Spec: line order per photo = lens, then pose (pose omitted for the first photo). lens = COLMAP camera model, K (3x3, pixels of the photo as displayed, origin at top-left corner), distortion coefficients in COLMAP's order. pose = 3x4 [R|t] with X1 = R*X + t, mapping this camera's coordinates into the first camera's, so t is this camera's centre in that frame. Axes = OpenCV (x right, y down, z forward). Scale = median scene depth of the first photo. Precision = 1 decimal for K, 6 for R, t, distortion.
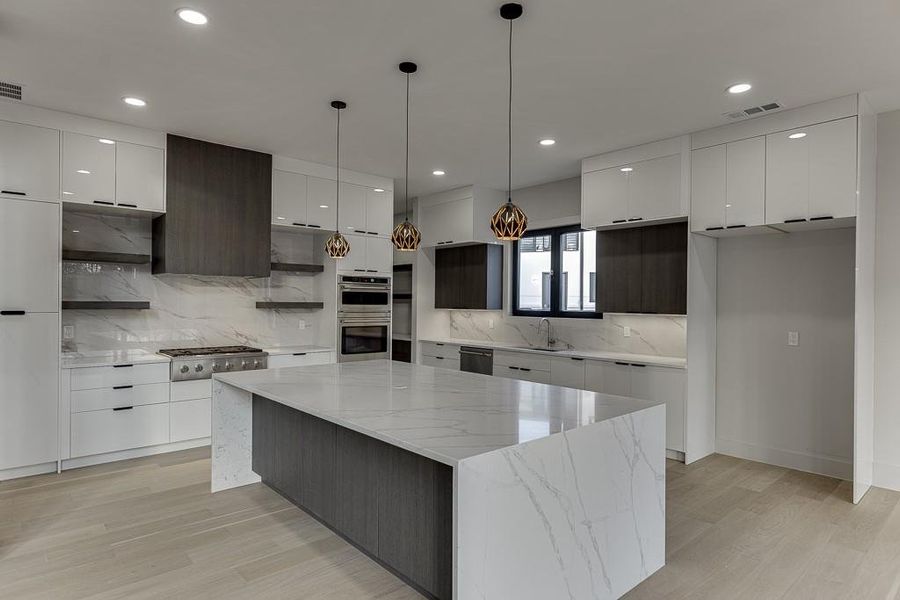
lens RADIAL K [[508.9, 0, 460.1], [0, 508.9, 305.2], [0, 0, 1]] dist [-0.001141, -0.000158]
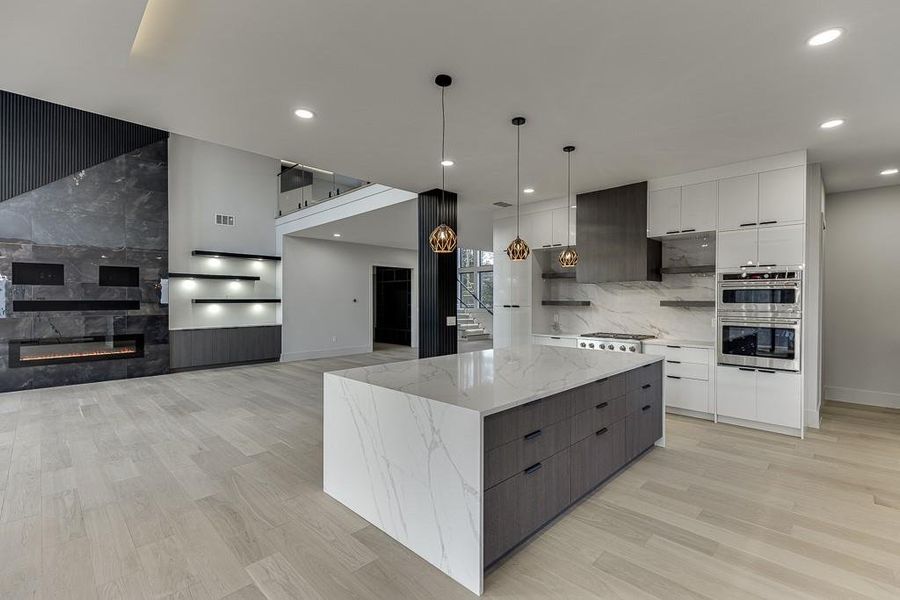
lens RADIAL K [[400.7, 0, 453.6], [0, 400.7, 303.1], [0, 0, 1]] dist [0.008623, 0.000340]
pose [[0.061237, -0.000165, -0.998123, 0.534542], [-0.006178, 0.999981, -0.000544, 0.002418], [0.998104, 0.006200, 0.061234, 0.444811]]
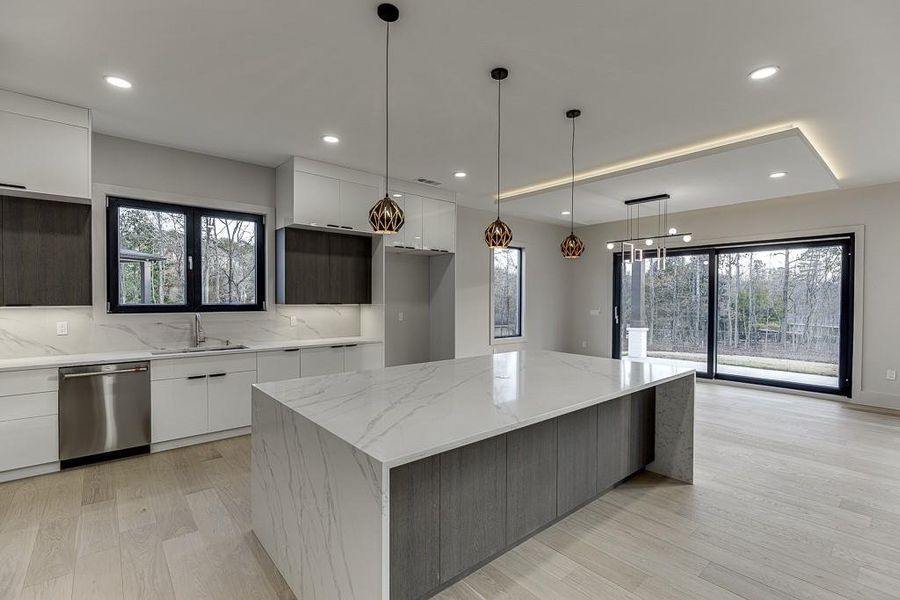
lens RADIAL K [[411.6, 0, 459.1], [0, 411.6, 300.2], [0, 0, 1]] dist [-0.002190, -0.000069]
pose [[0.018570, -0.015710, 0.999704, -0.559899], [0.000638, 0.999877, 0.015701, -0.007675], [-0.999827, 0.000346, 0.018578, 0.614368]]
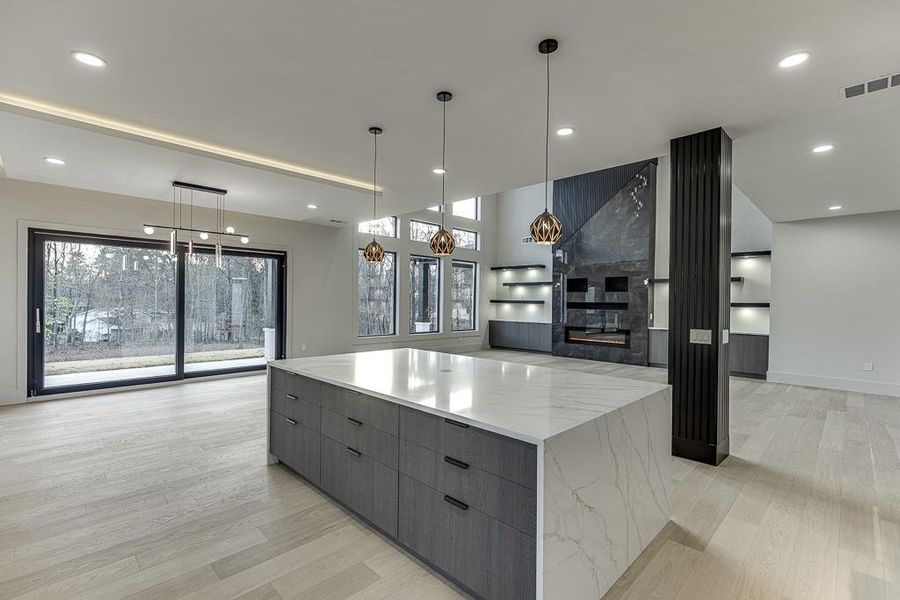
lens RADIAL K [[411.6, 0, 459.1], [0, 411.6, 300.2], [0, 0, 1]] dist [-0.002190, -0.000069]
pose [[-0.997931, -0.019267, -0.061341, -0.051588], [-0.019604, 0.999796, 0.004897, -0.005867], [0.061234, 0.006090, -0.998105, 1.125184]]
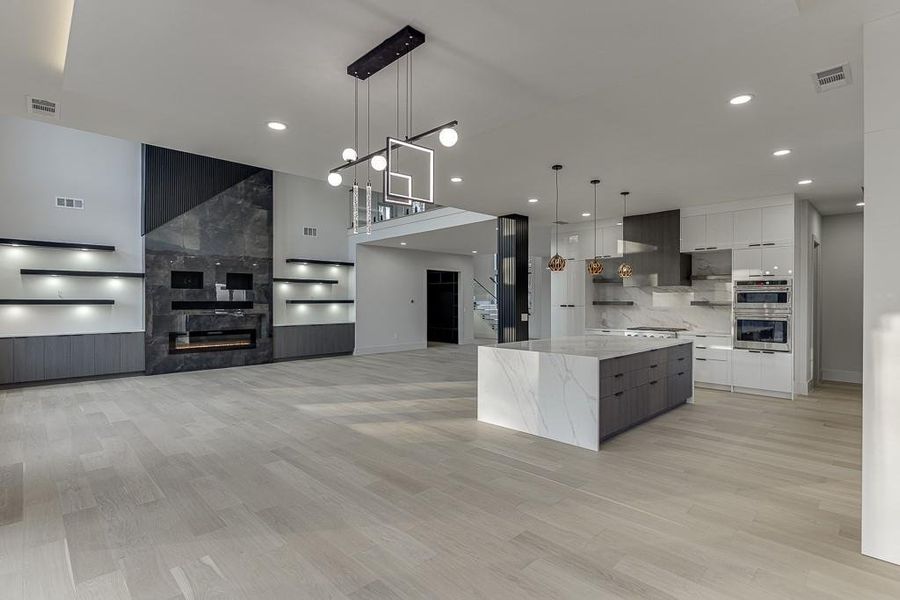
lens RADIAL K [[438.1, 0, 456.3], [0, 438.1, 302.1], [0, 0, 1]] dist [-0.002933, -0.000073]
pose [[0.045710, -0.005372, -0.998940, 0.910002], [-0.005926, 0.999966, -0.005649, 0.008032], [0.998937, 0.006178, 0.045676, 0.220809]]
